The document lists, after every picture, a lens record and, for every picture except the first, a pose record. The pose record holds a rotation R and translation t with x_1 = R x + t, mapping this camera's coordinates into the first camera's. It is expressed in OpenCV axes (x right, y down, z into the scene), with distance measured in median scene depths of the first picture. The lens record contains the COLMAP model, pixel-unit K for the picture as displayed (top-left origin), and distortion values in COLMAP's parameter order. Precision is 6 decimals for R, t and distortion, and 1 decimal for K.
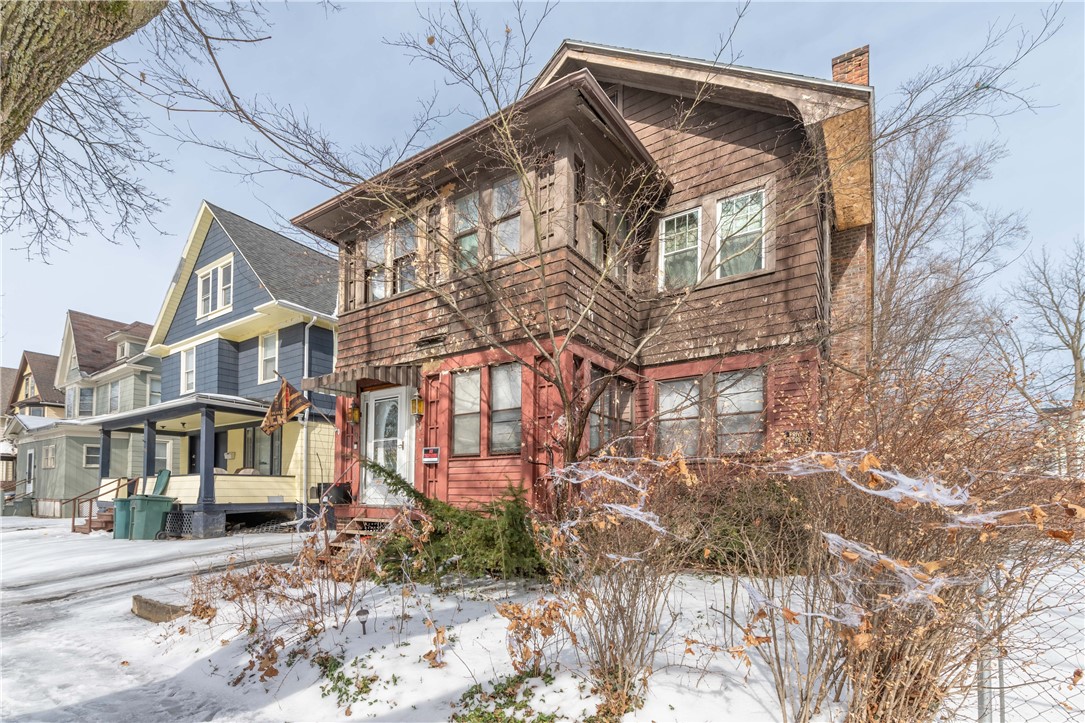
lens RADIAL K [[438.6, 0, 517.3], [0, 438.6, 360.6], [0, 0, 1]] dist [-0.000960, -0.000045]
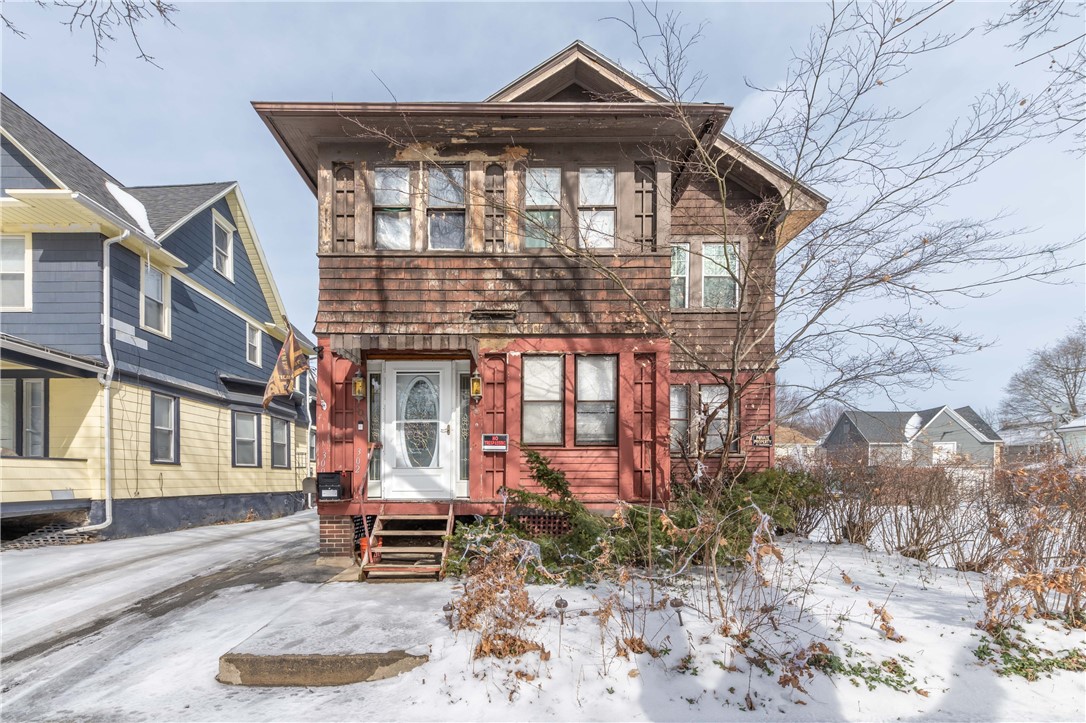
lens RADIAL K [[439.0, 0, 517.8], [0, 439.0, 360.6], [0, 0, 1]] dist [-0.000960, -0.000045]
pose [[0.856024, 0.130440, 0.500209, -0.593311], [-0.144412, 0.989458, -0.010885, 0.049096], [-0.496355, -0.062919, 0.865836, 0.195961]]
